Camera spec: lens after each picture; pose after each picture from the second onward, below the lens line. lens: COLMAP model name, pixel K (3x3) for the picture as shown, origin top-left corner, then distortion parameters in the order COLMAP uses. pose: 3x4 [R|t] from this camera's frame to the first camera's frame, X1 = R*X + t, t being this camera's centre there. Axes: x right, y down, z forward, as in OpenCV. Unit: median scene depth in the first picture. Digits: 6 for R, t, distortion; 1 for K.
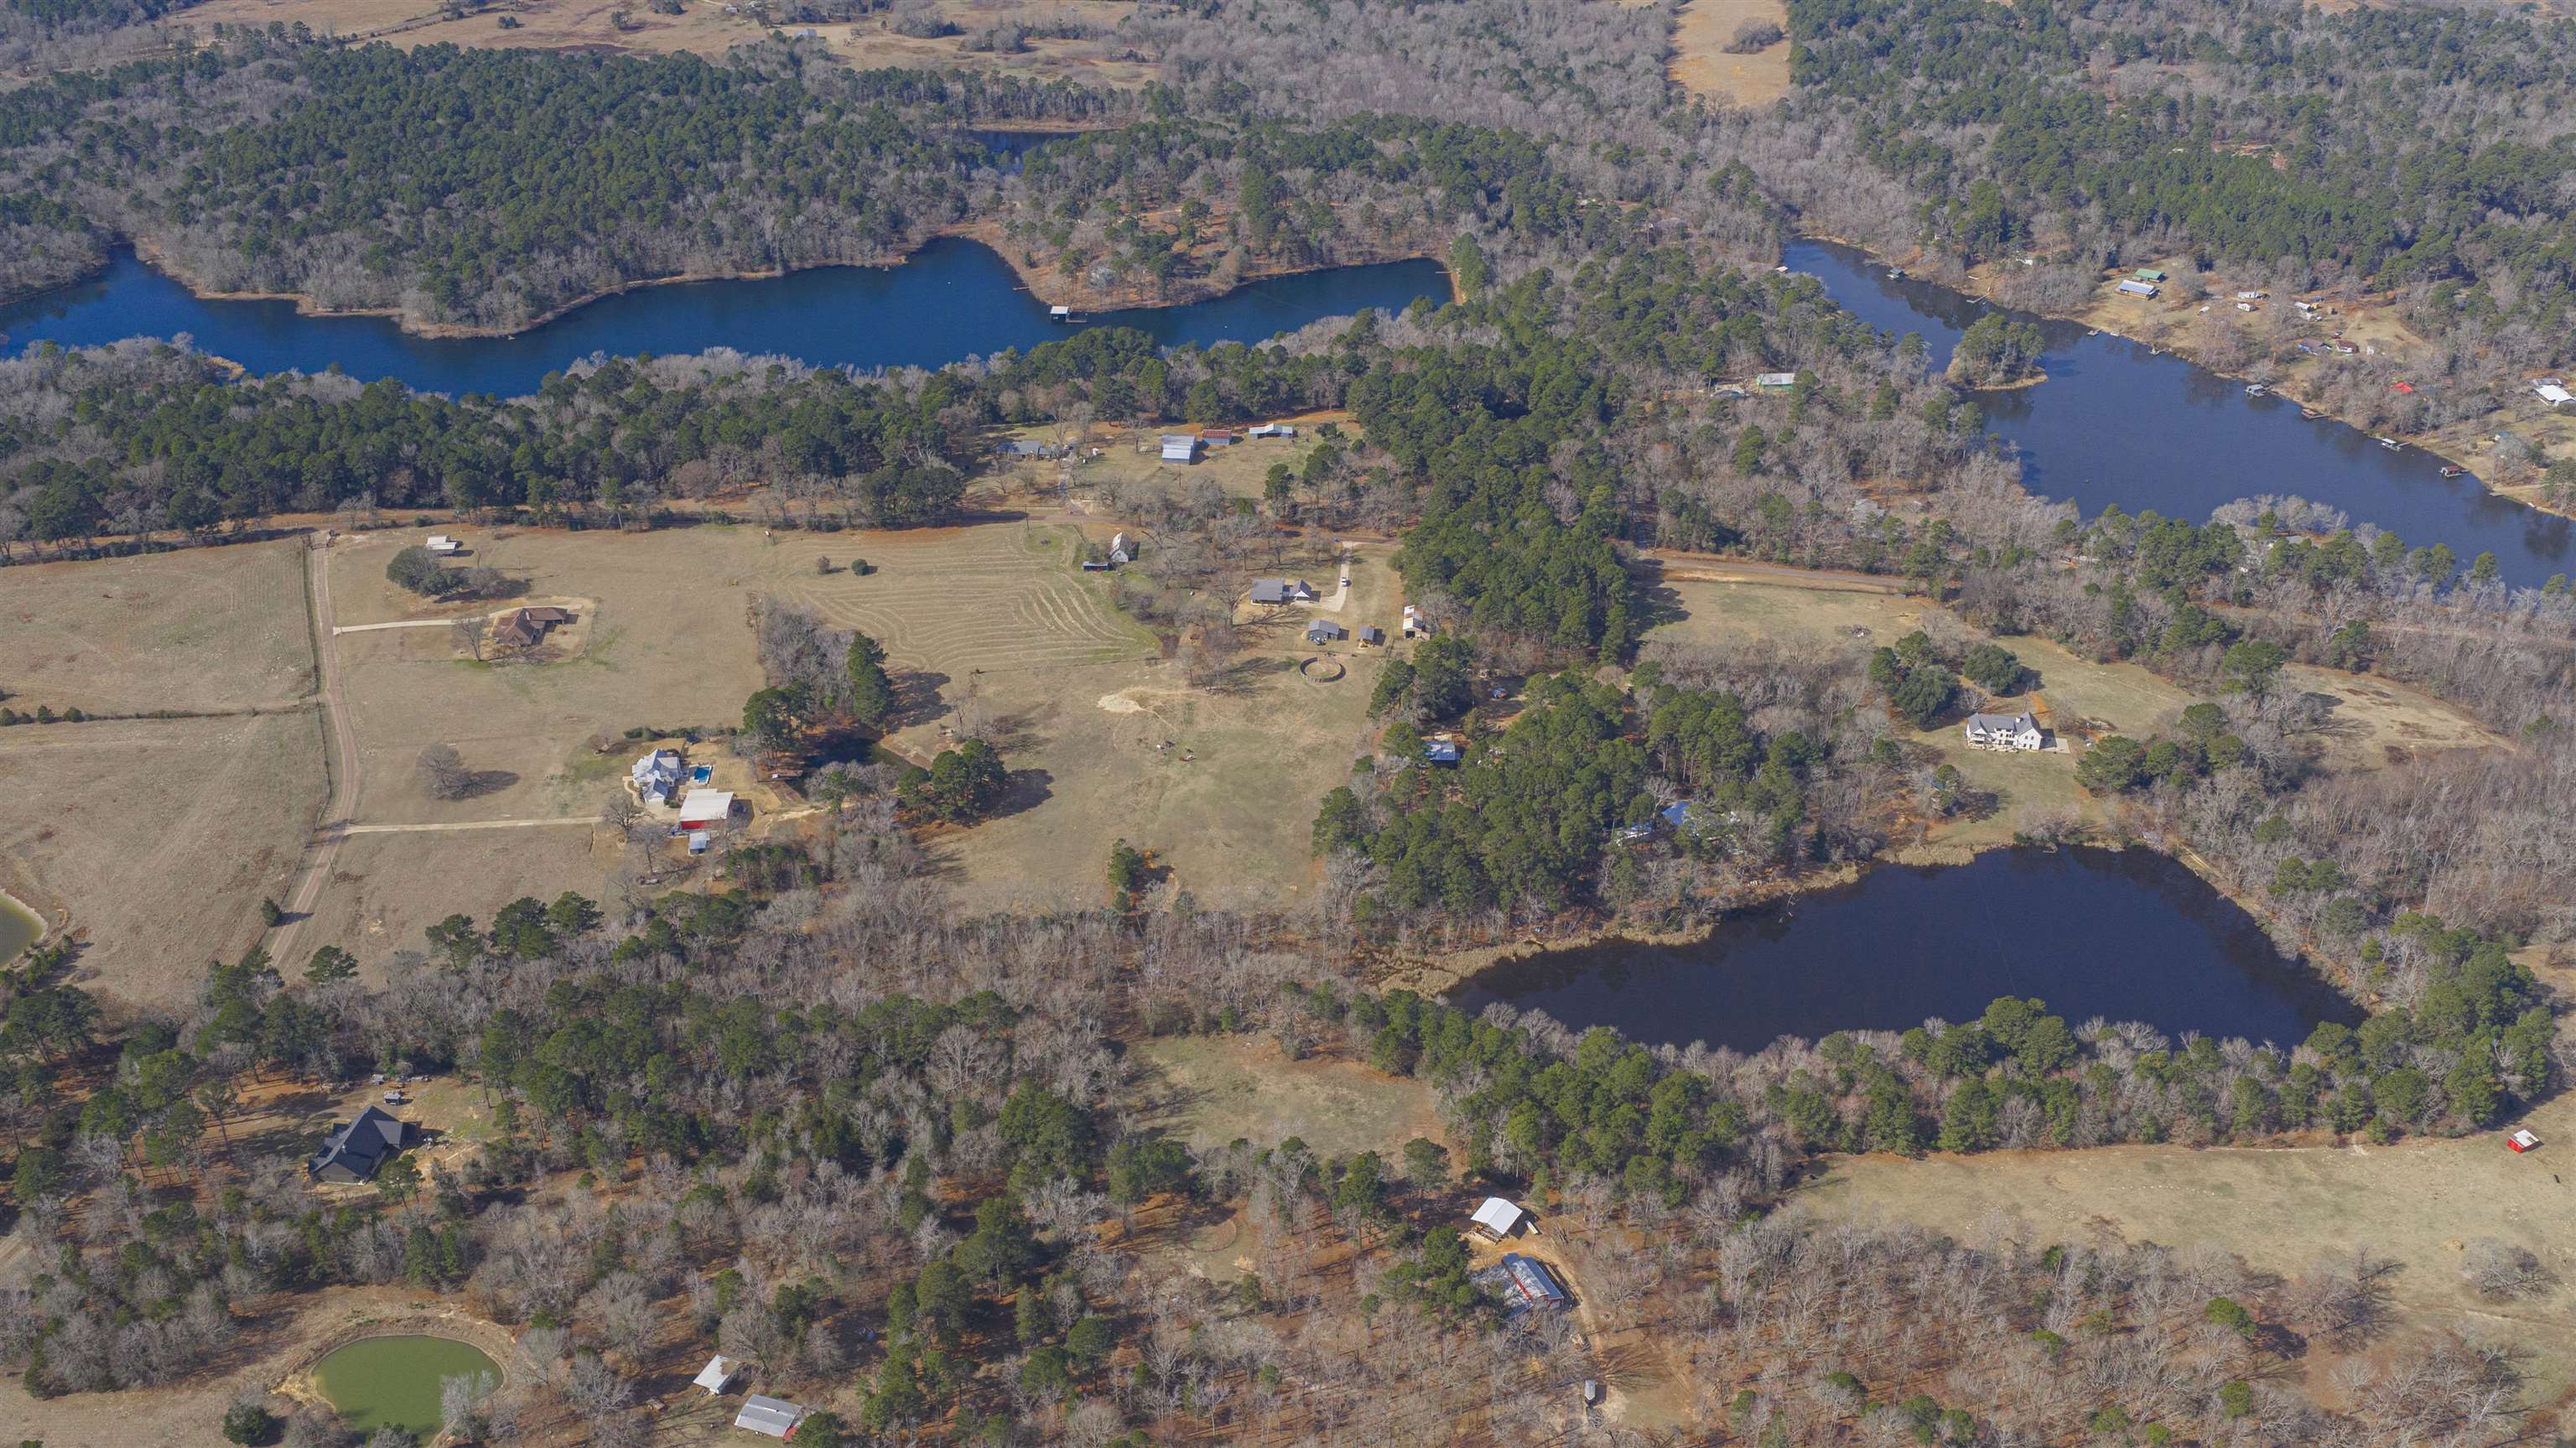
lens RADIAL K [[2125.0, 0, 1288.0], [0, 2125.0, 724.0], [0, 0, 1]] dist [0.033528, -0.069264]
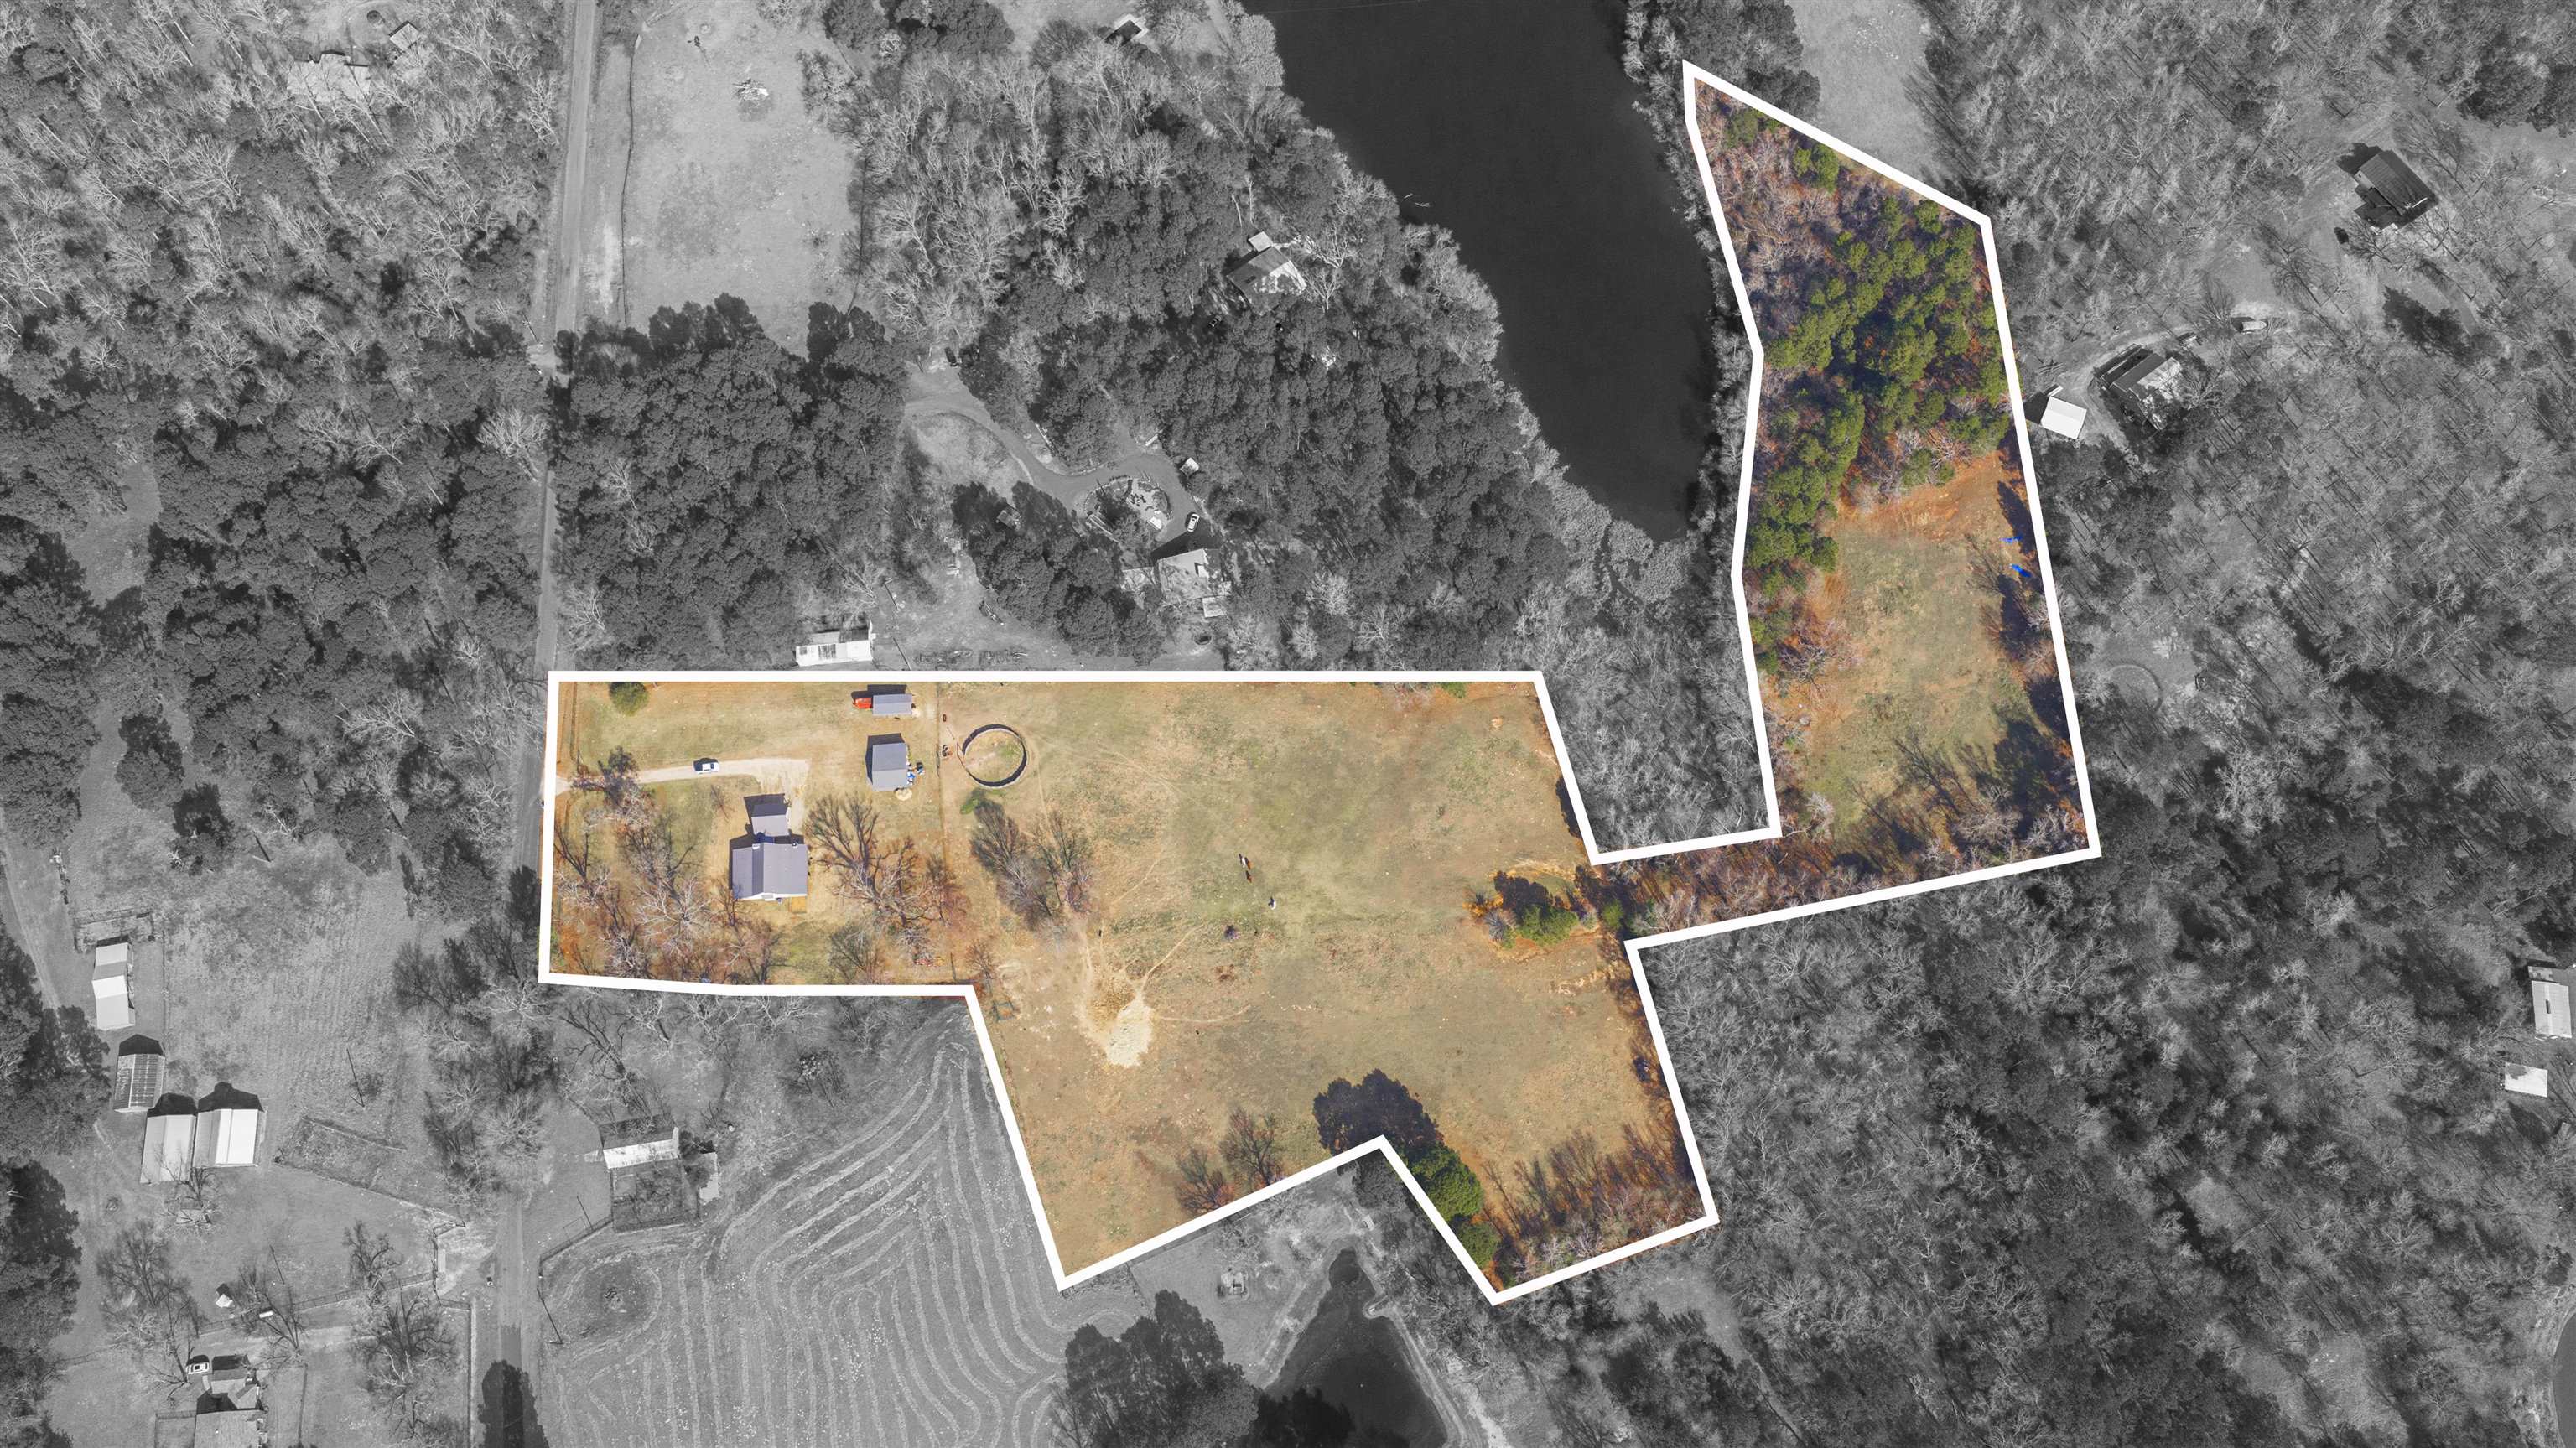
lens RADIAL K [[2125.0, 0, 1288.0], [0, 2125.0, 724.0], [0, 0, 1]] dist [0.033528, -0.069264]
pose [[-0.184080, -0.925506, 0.330988, -0.252439], [0.503755, 0.200320, 0.840299, -0.644195], [-0.844005, 0.321419, 0.429354, 0.754099]]
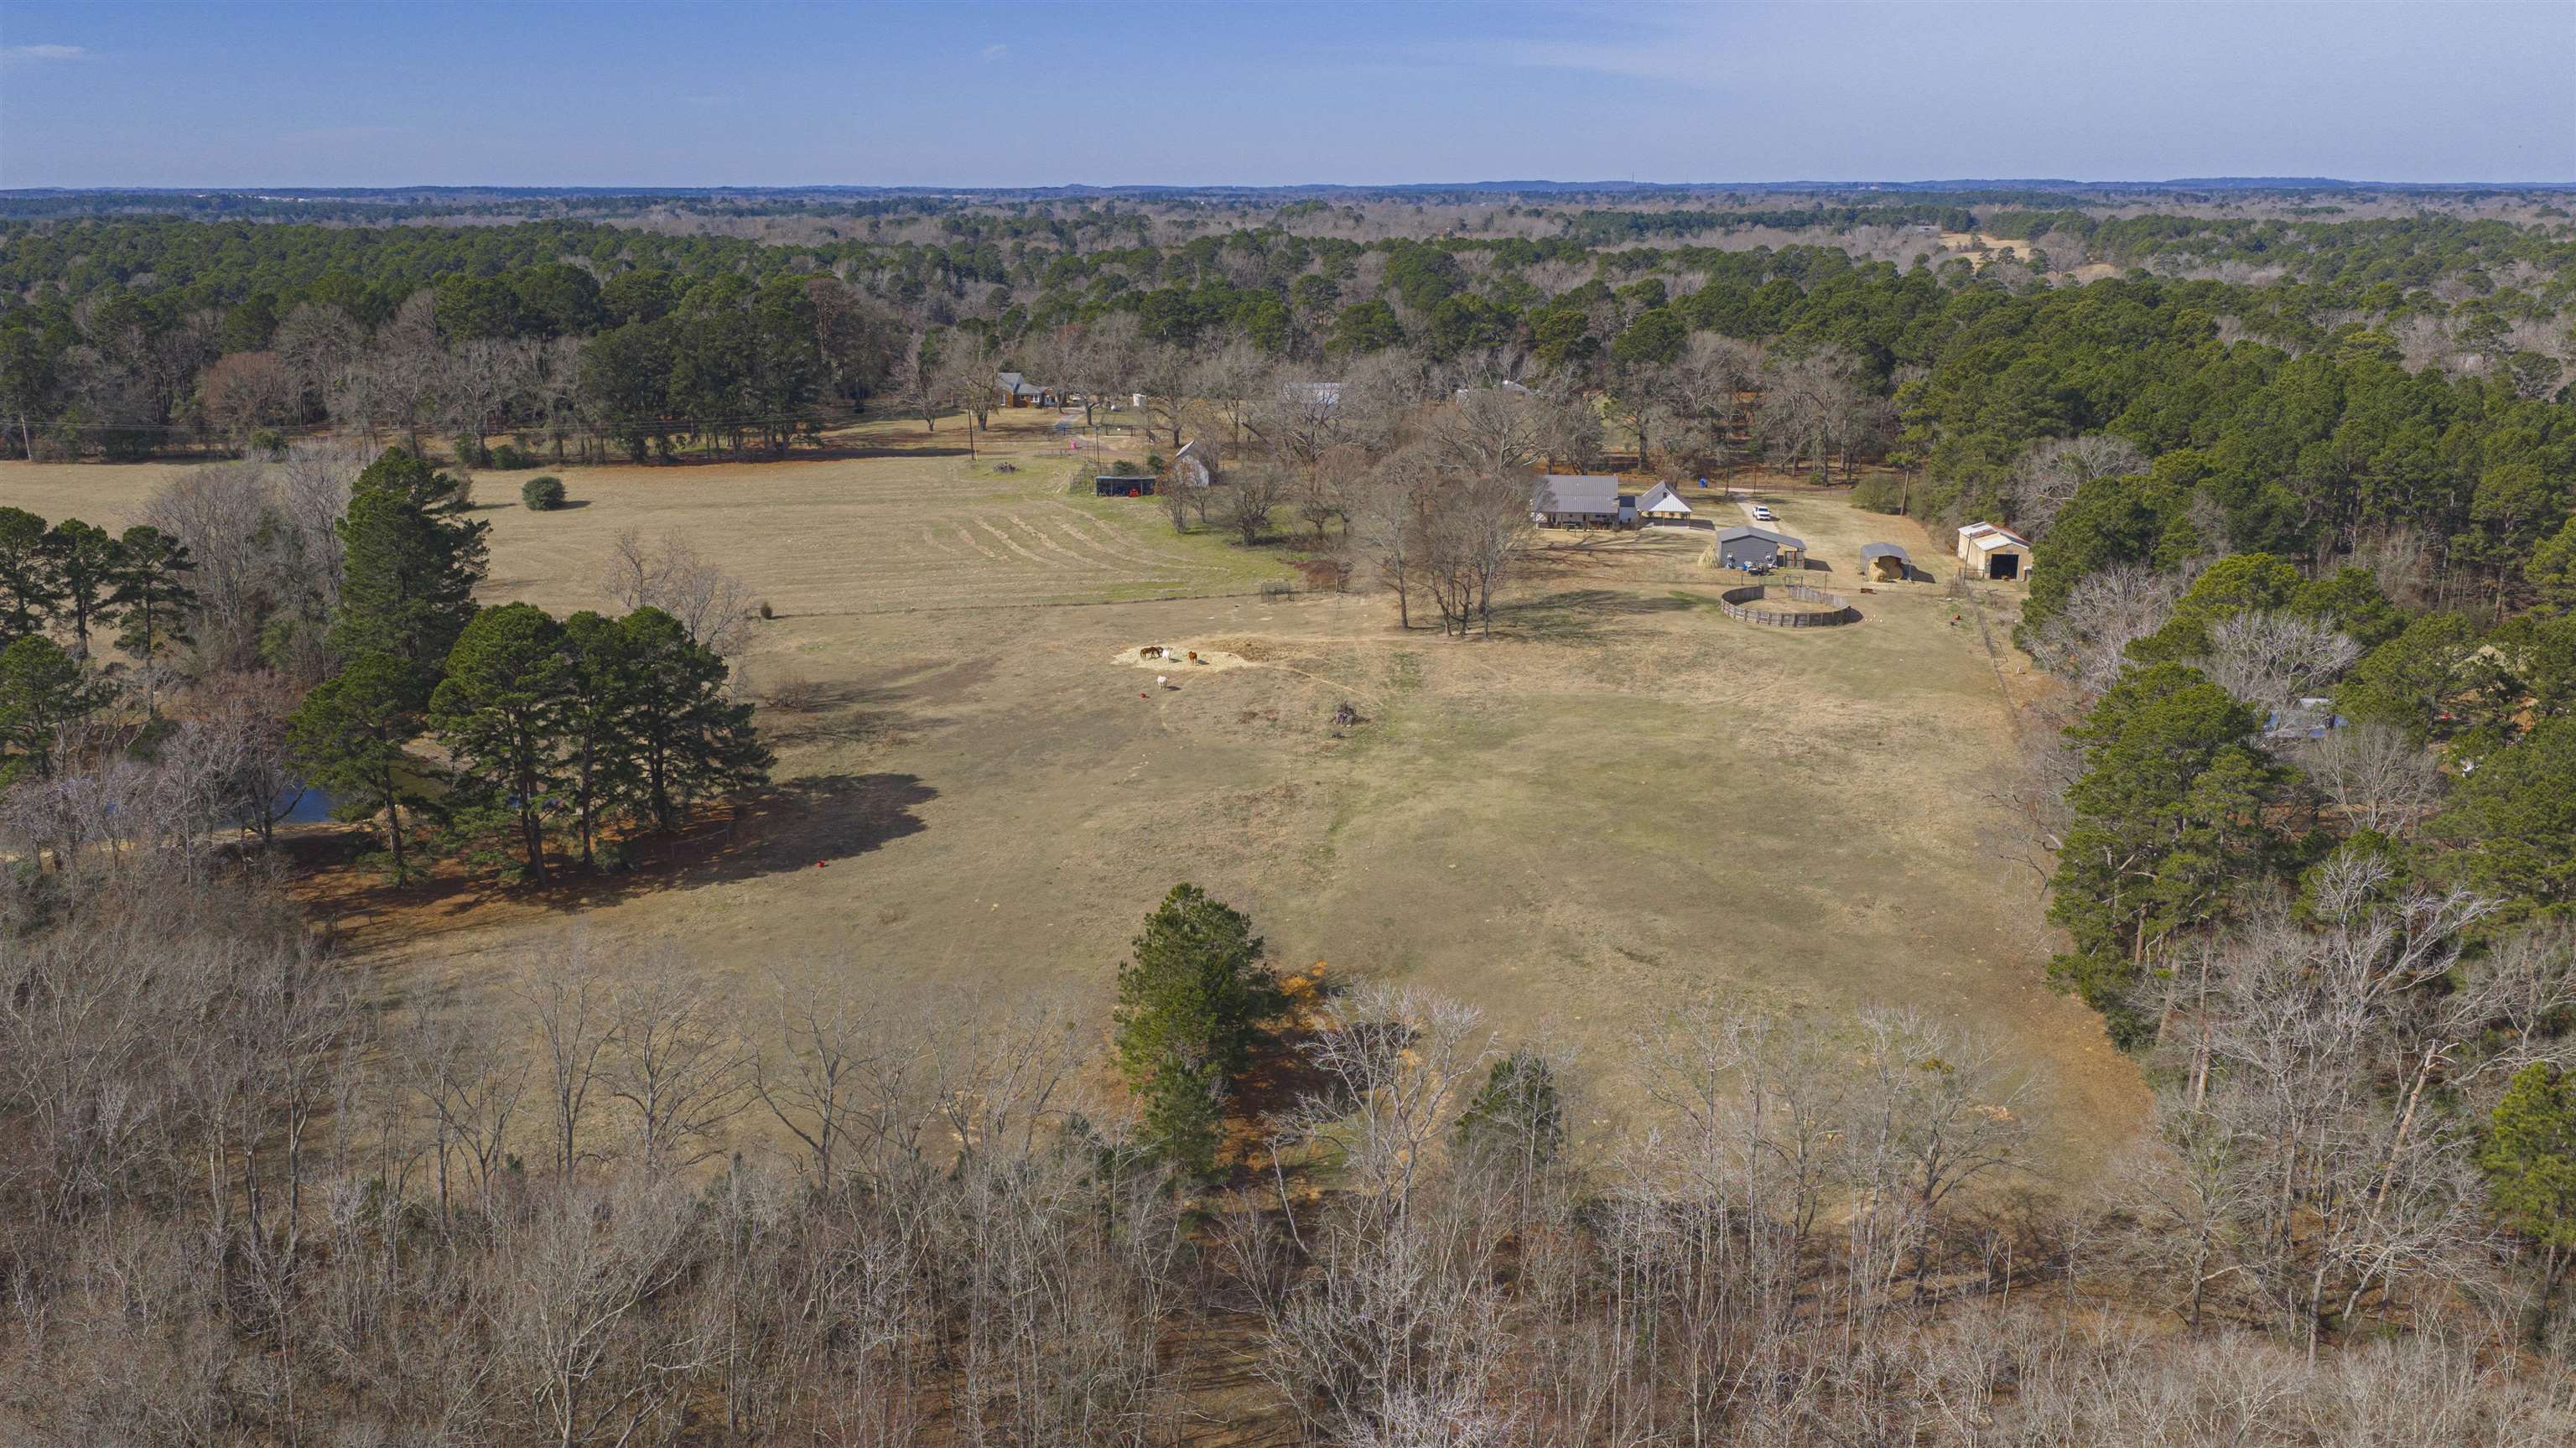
lens RADIAL K [[2125.0, 0, 1288.0], [0, 2125.0, 724.0], [0, 0, 1]] dist [0.033528, -0.069264]
pose [[0.999577, 0.006560, -0.028351, -0.063333], [-0.014310, 0.959125, -0.282621, 0.104739], [0.025338, 0.282907, 0.958813, 0.812435]]
